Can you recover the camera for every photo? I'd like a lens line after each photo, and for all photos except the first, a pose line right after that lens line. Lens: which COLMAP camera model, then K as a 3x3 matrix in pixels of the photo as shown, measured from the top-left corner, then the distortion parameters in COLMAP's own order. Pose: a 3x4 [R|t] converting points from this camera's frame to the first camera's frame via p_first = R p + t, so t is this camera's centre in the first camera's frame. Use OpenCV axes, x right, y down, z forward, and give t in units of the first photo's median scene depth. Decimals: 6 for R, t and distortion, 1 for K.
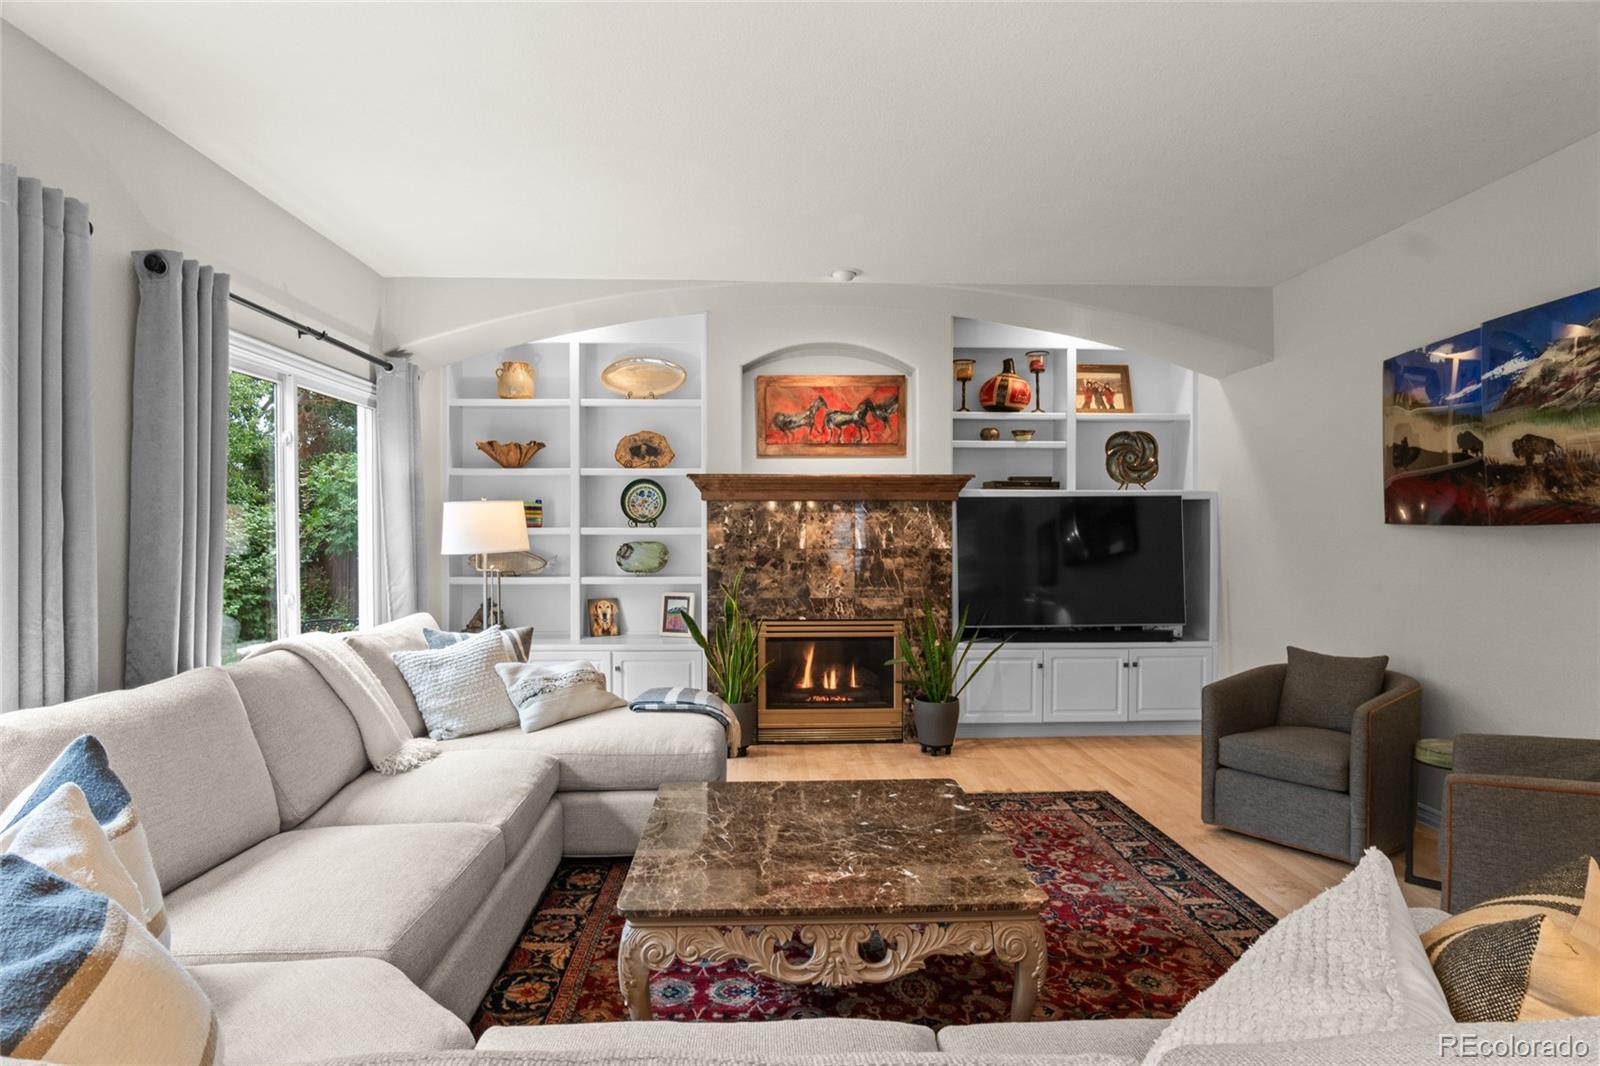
lens RADIAL K [[884.6, 0, 778.0], [0, 884.6, 537.0], [0, 0, 1]] dist [-0.034812, 0.008016]
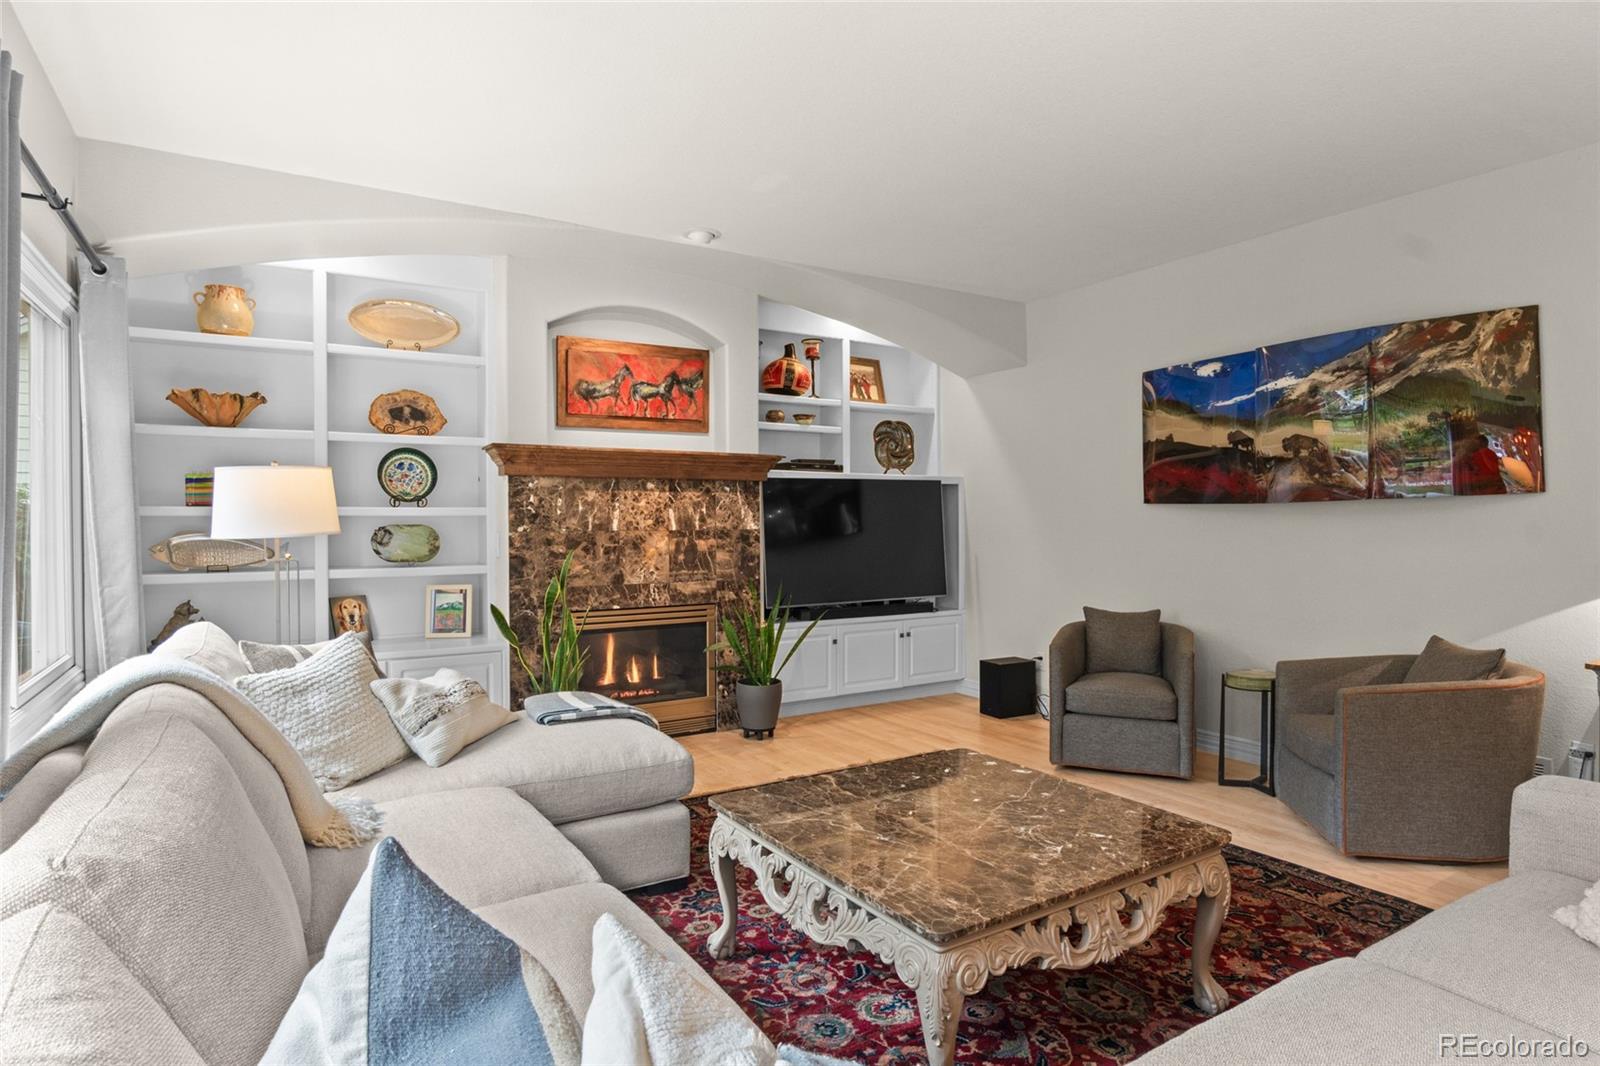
lens RADIAL K [[884.6, 0, 790.0], [0, 884.6, 524.4], [0, 0, 1]] dist [-0.034812, 0.008016]
pose [[0.865734, -0.005058, 0.500479, -0.271025], [0.007011, 0.999973, -0.002021, 0.009961], [-0.500455, 0.005258, 0.865746, 0.123968]]
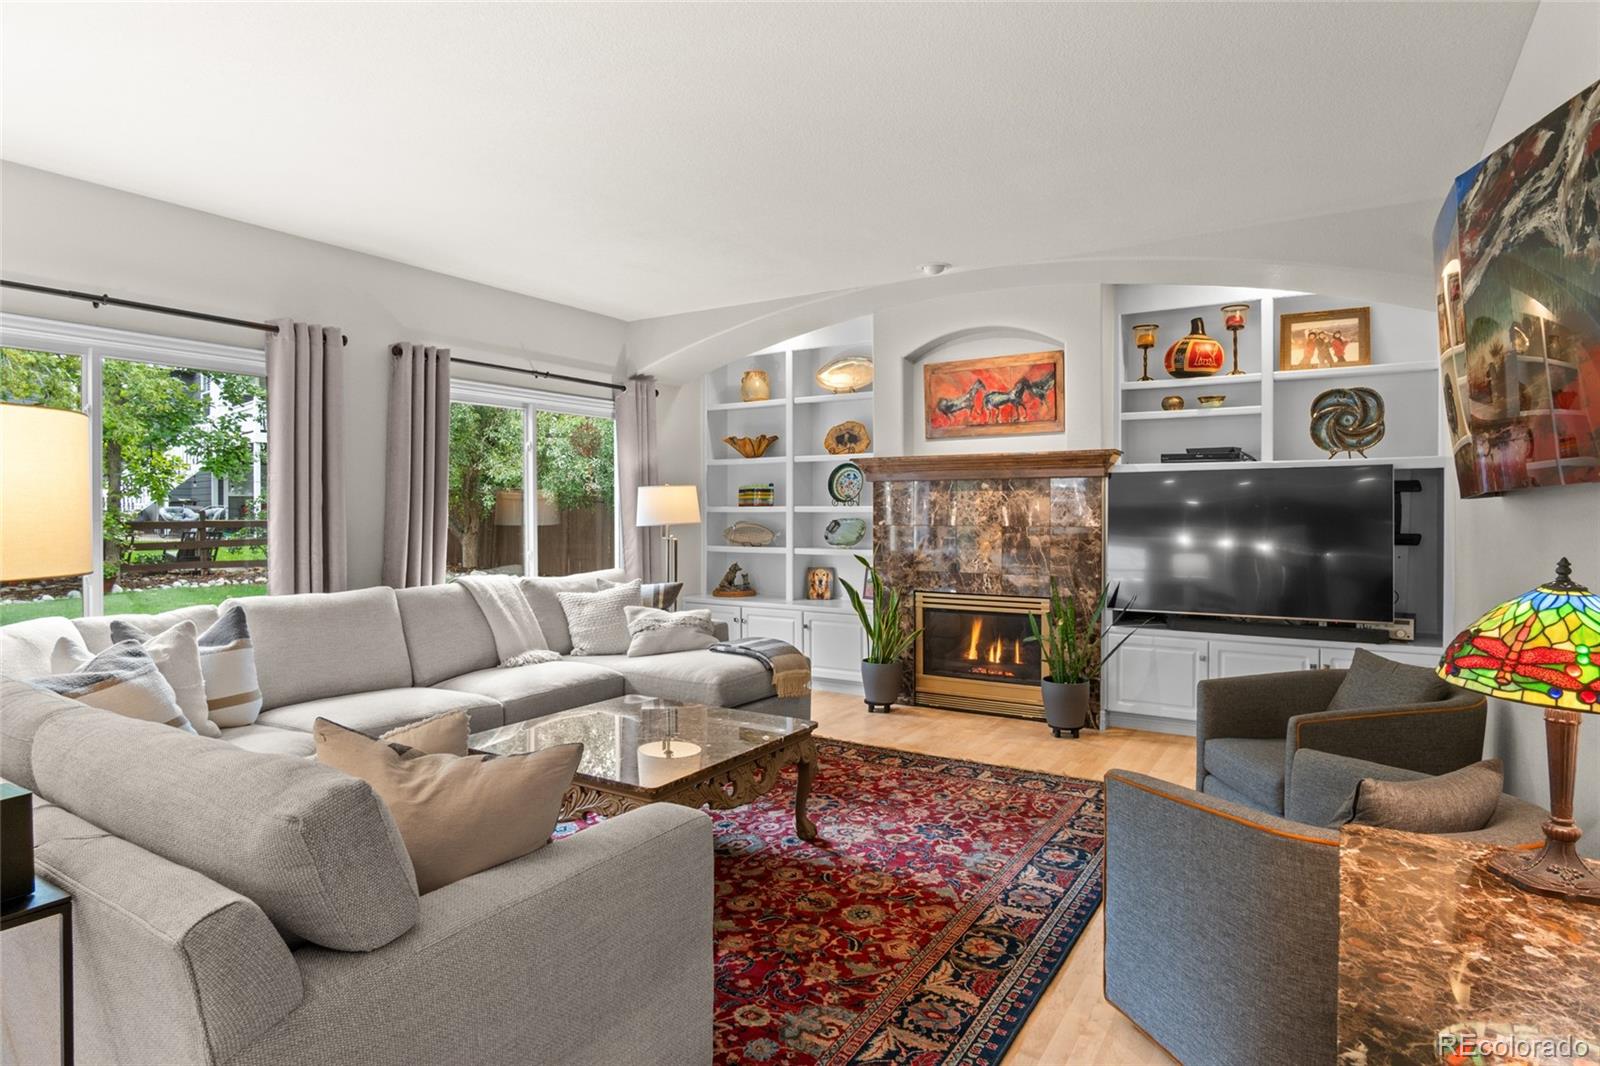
lens RADIAL K [[884.6, 0, 763.0], [0, 884.6, 511.6], [0, 0, 1]] dist [-0.034812, 0.008016]
pose [[0.813661, 0.000431, -0.581340, 0.454673], [-0.004271, 0.999977, -0.005237, 0.003150], [0.581324, 0.006744, 0.813644, 0.009498]]
